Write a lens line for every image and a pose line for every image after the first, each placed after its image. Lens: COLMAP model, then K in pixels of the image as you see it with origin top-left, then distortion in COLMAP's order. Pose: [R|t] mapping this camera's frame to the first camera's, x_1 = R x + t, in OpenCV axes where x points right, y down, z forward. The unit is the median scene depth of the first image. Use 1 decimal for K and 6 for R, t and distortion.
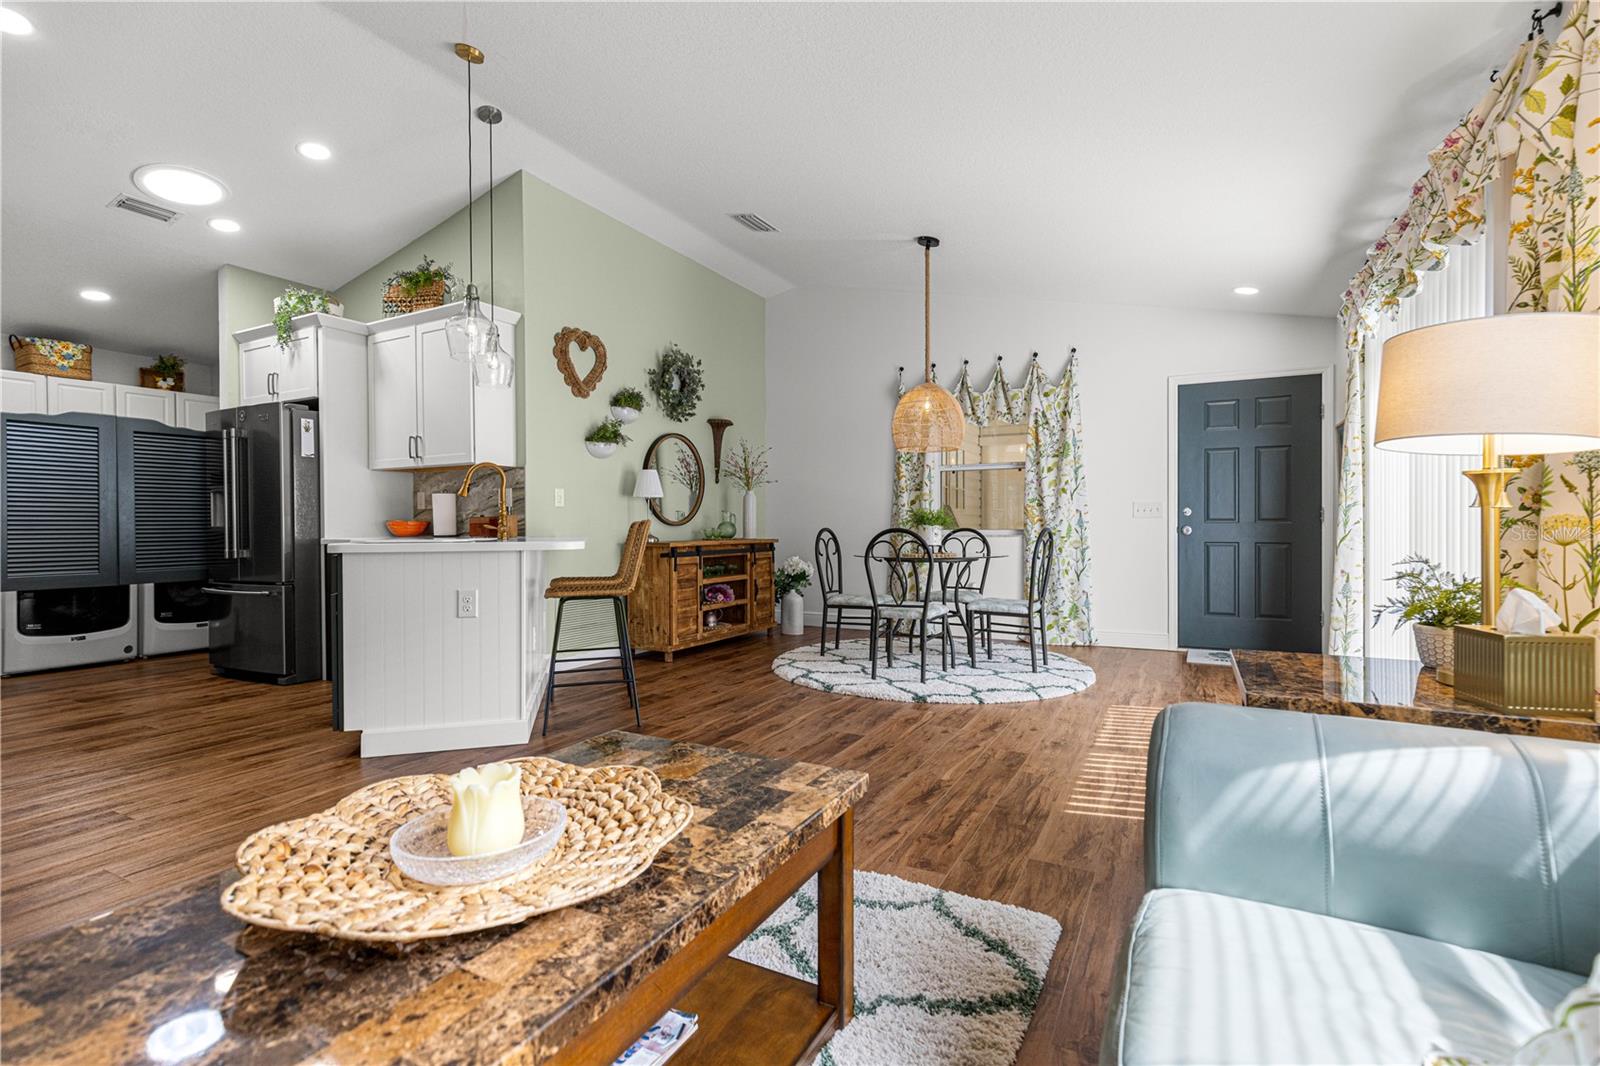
lens RADIAL K [[724.9, 0, 805.9], [0, 724.9, 525.0], [0, 0, 1]] dist [0.010021, -0.003317]
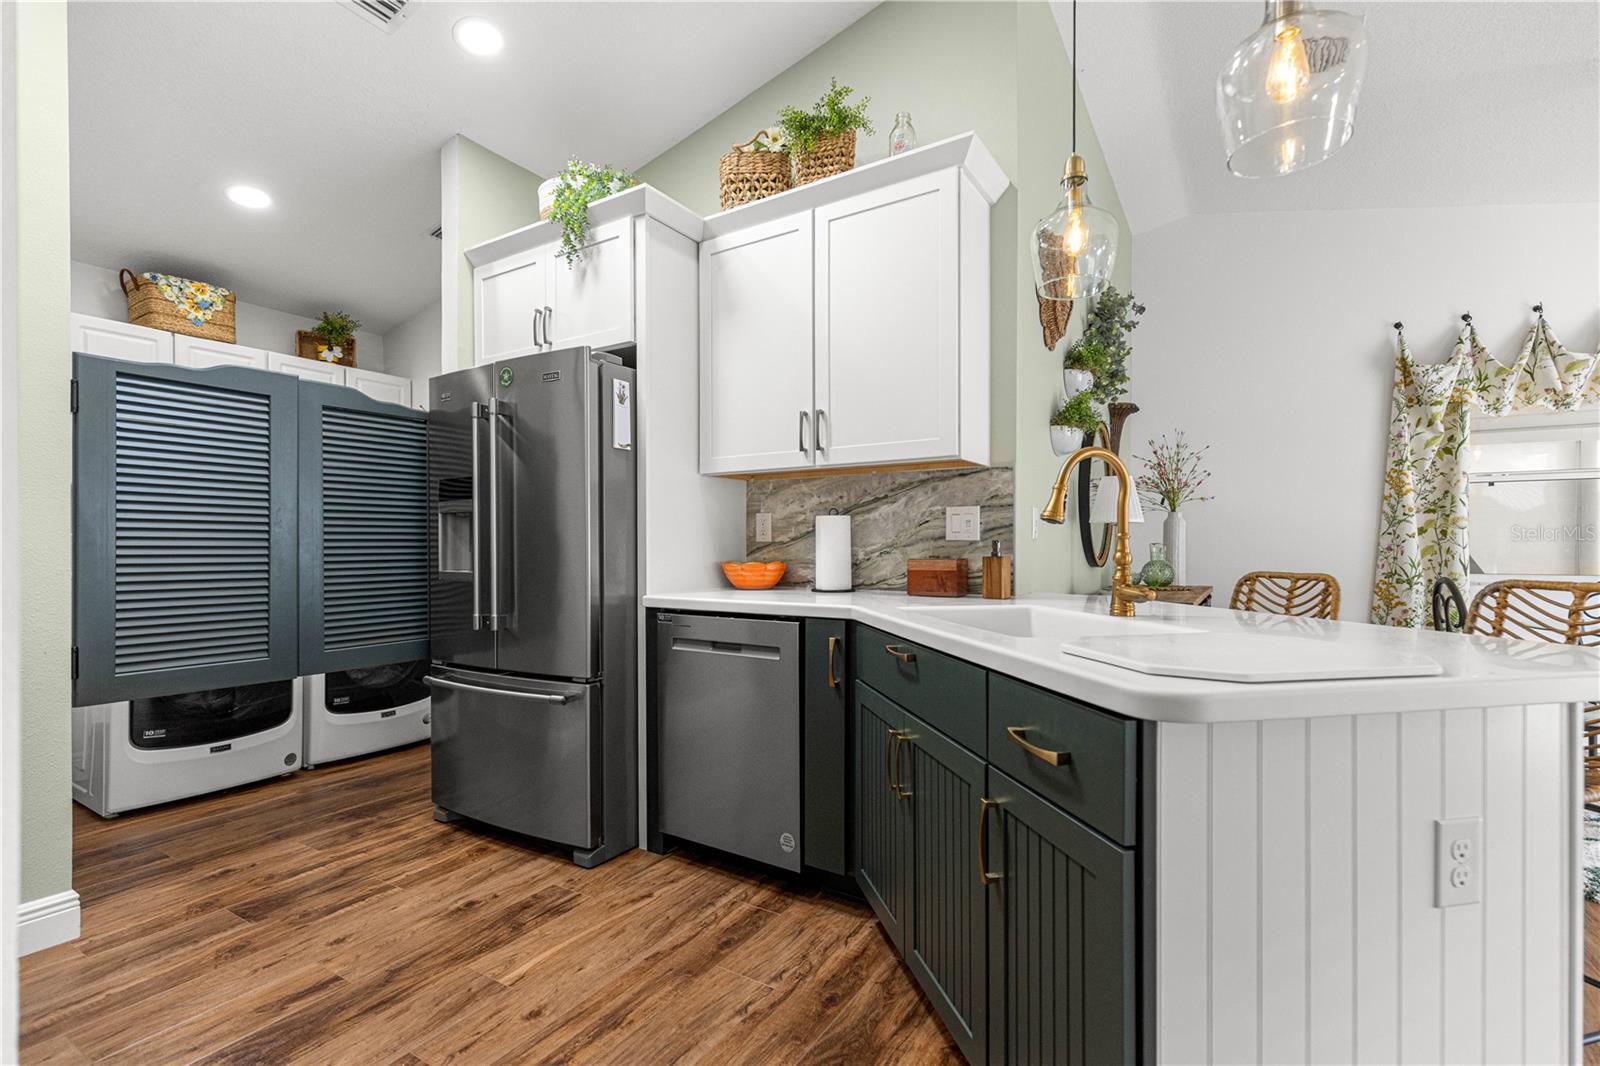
lens RADIAL K [[724.9, 0, 815.4], [0, 724.9, 545.6], [0, 0, 1]] dist [0.010021, -0.003317]
pose [[0.997851, 0.005094, -0.065319, -0.445555], [-0.005338, 0.999979, -0.003571, -0.016646], [0.065300, 0.003912, 0.997858, 0.407692]]
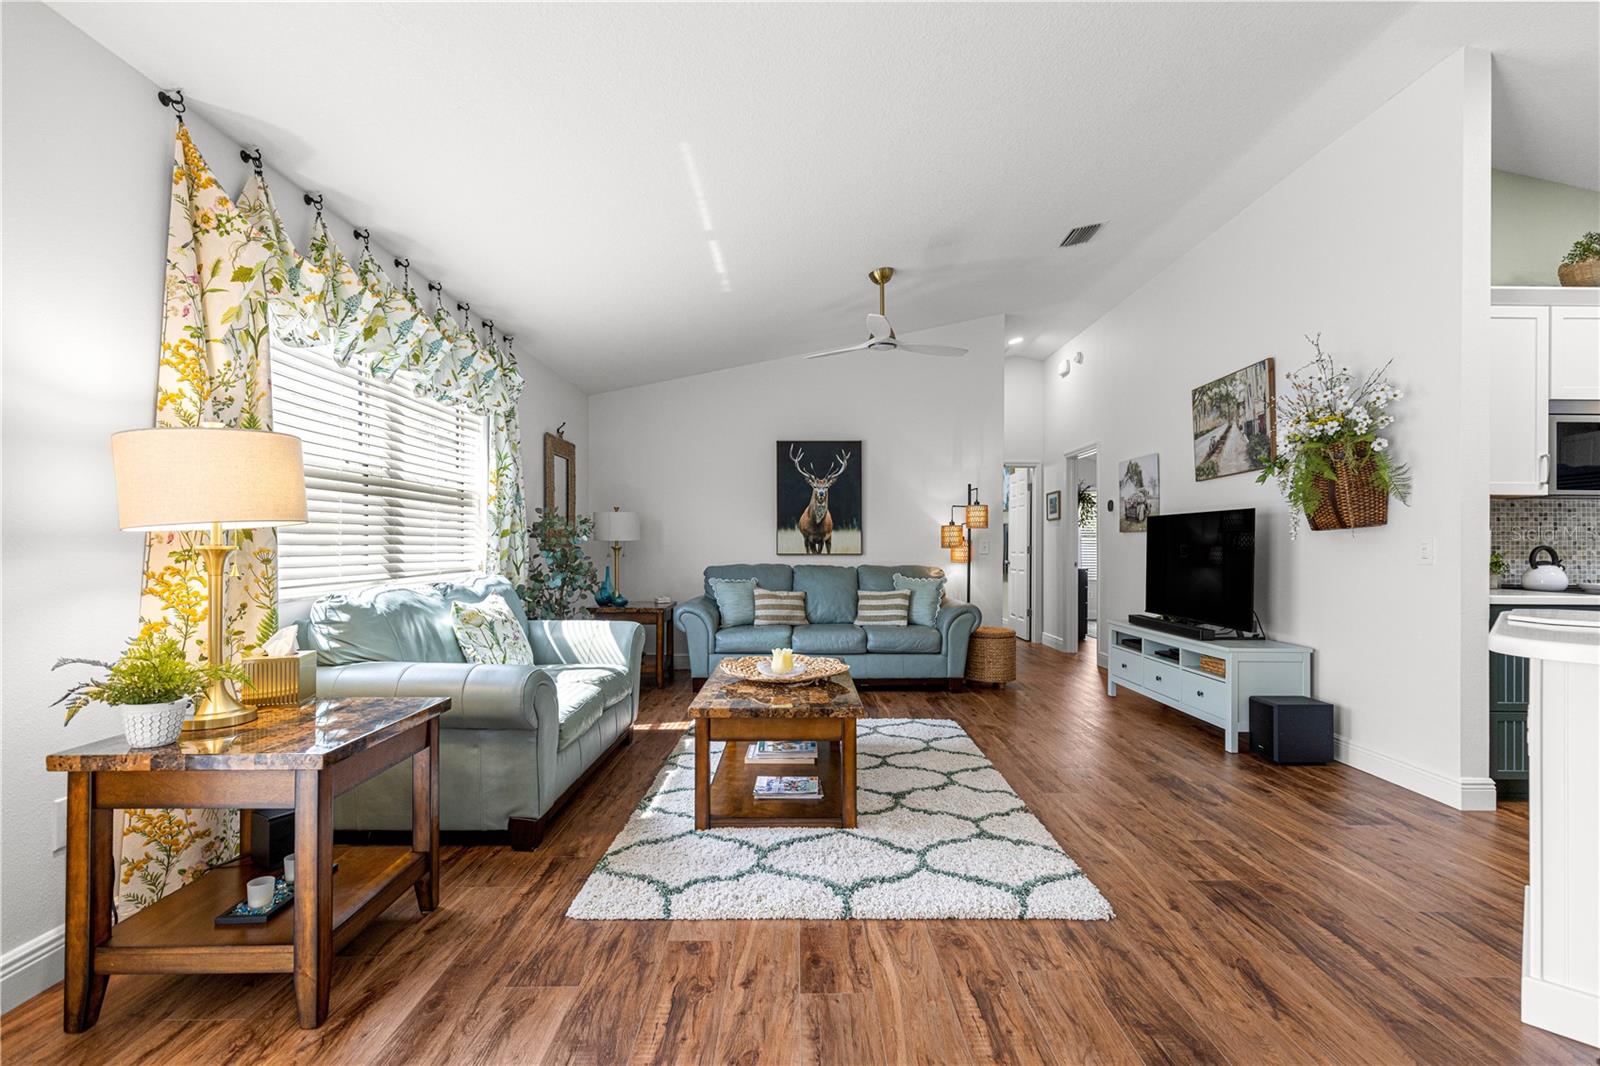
lens RADIAL K [[724.9, 0, 815.5], [0, 724.9, 543.0], [0, 0, 1]] dist [0.010021, -0.003317]
pose [[-0.874555, -0.000770, -0.484925, 0.194427], [-0.001471, 0.999998, 0.001067, -0.025474], [0.484923, 0.001646, -0.874555, 0.763127]]
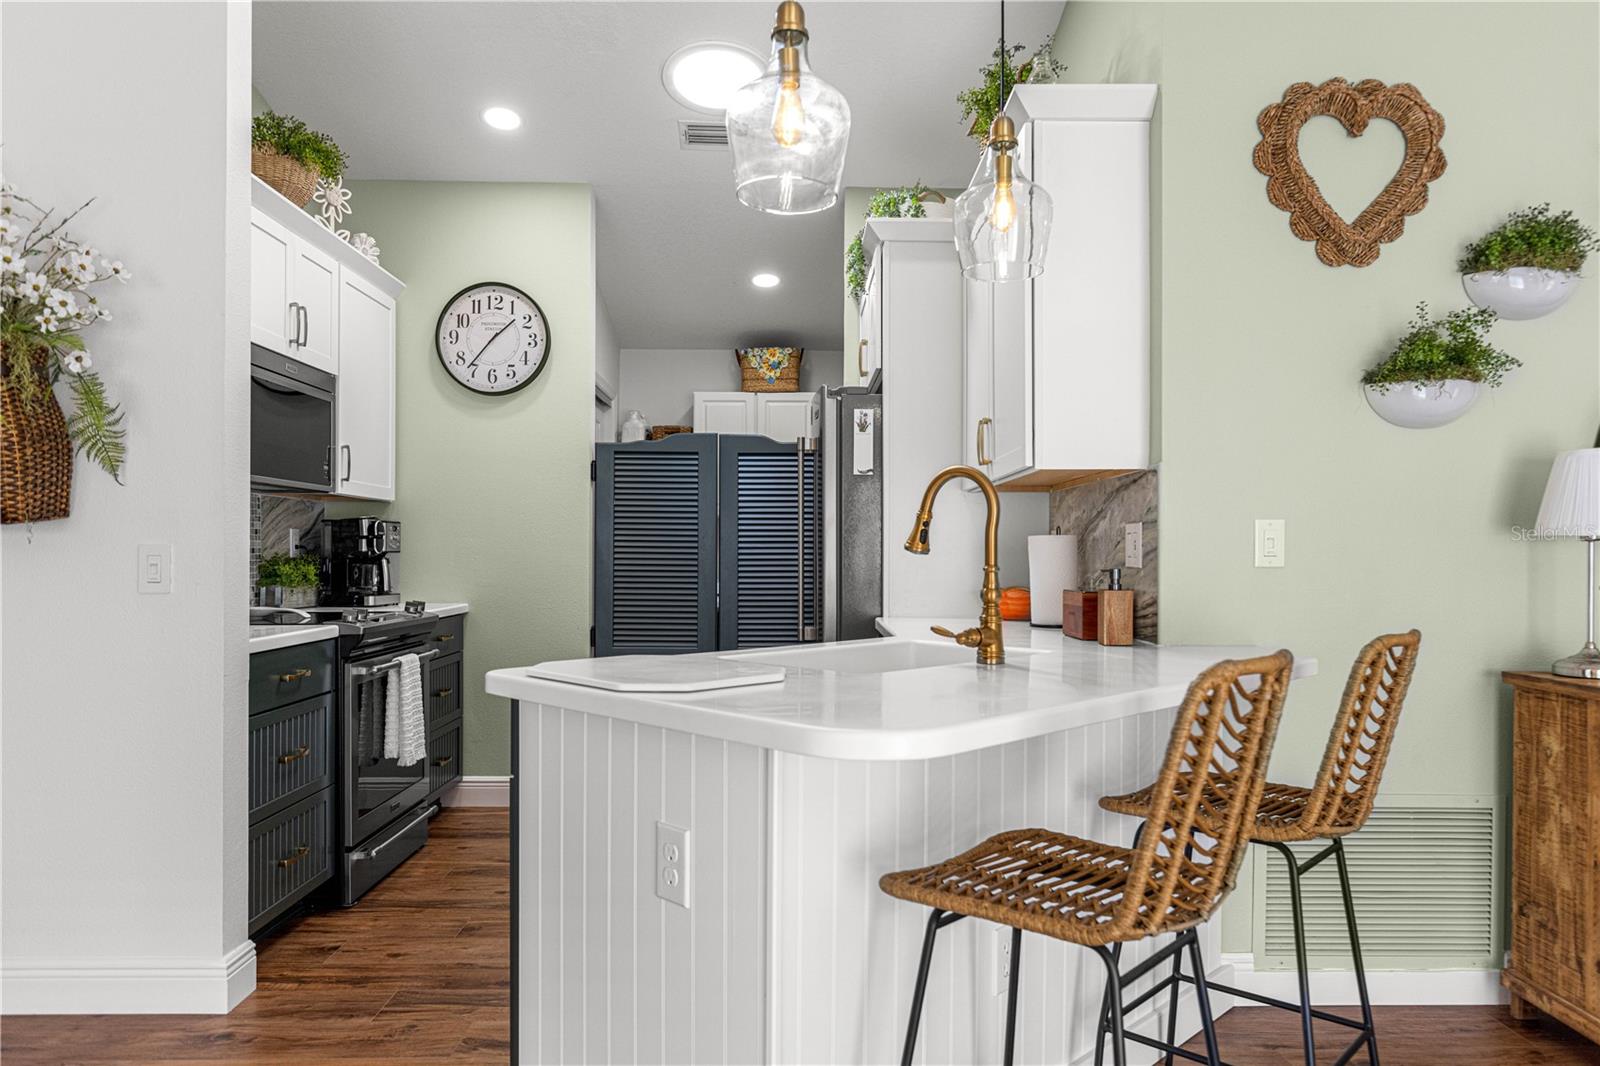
lens RADIAL K [[1043.8, 0, 808.2], [0, 1043.8, 553.0], [0, 0, 1]] dist [0.002224, 0.003082]
pose [[0.490206, 0.008607, -0.871564, 0.014698], [-0.008769, 0.999949, 0.004943, -0.031353], [0.871562, 0.005219, 0.490257, 0.495115]]
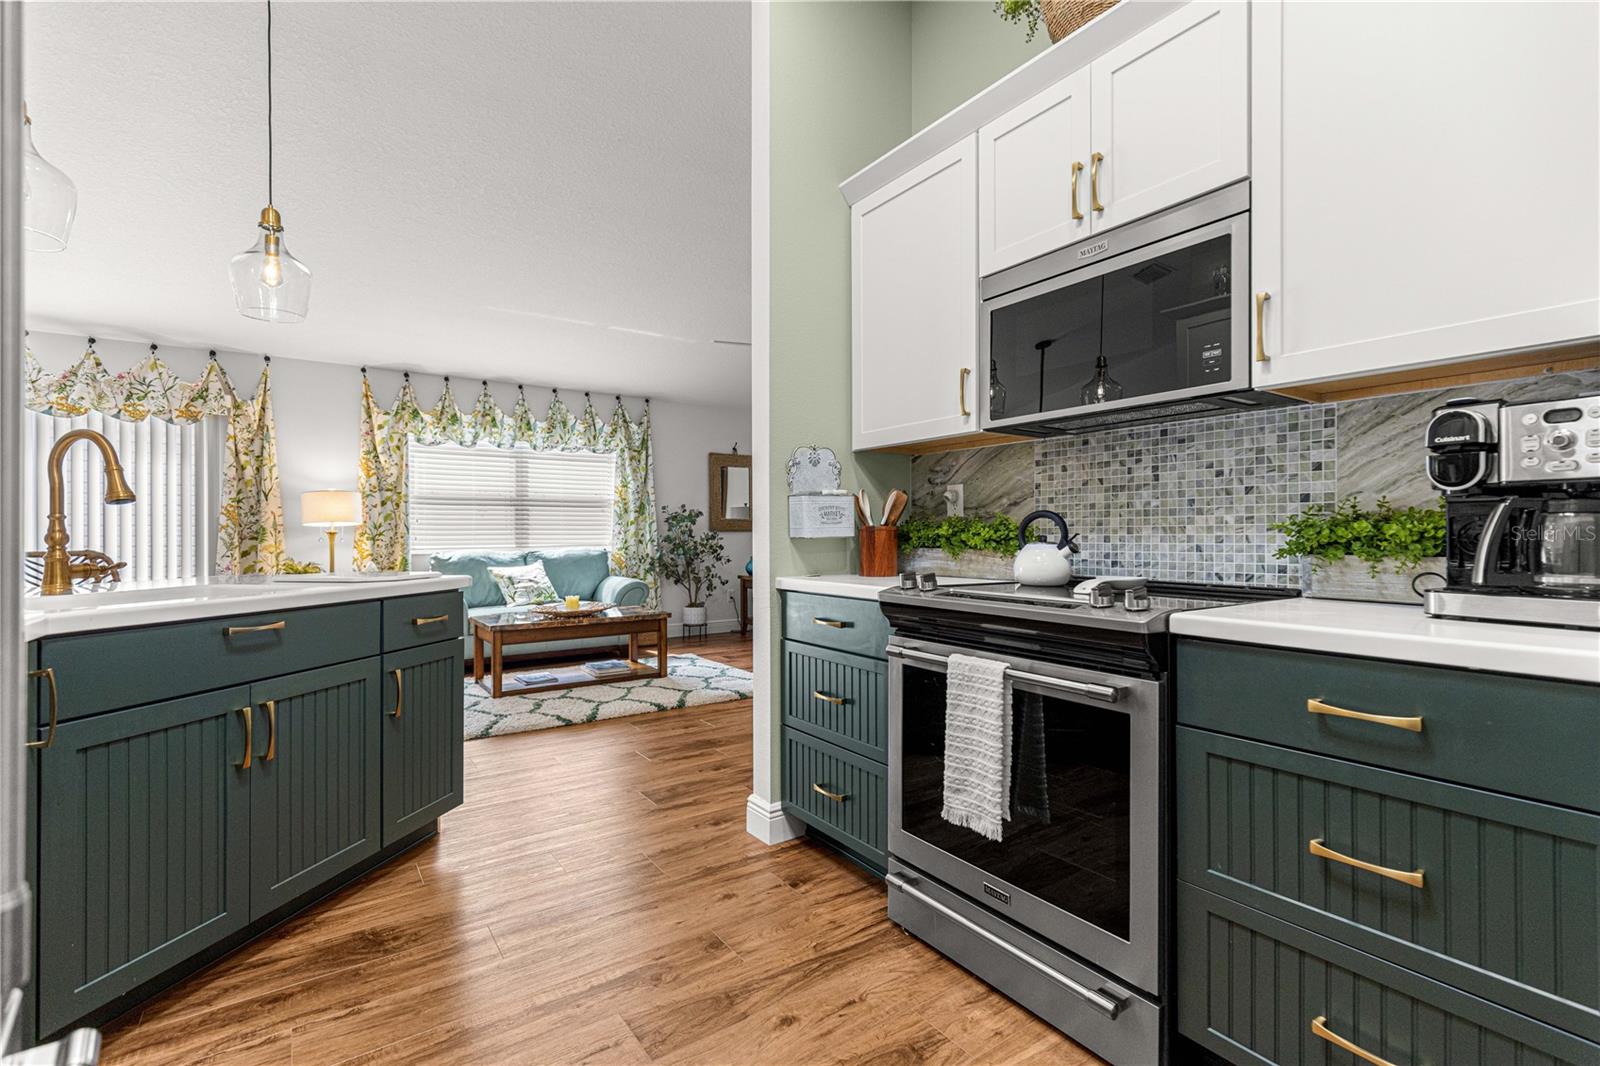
lens RADIAL K [[724.9, 0, 816.5], [0, 724.9, 535.7], [0, 0, 1]] dist [0.010021, -0.003317]
pose [[-0.890856, 0.007977, 0.454216, -0.817300], [0.010056, 0.999947, 0.002161, -0.011098], [-0.454174, 0.006493, -0.890889, 0.917849]]
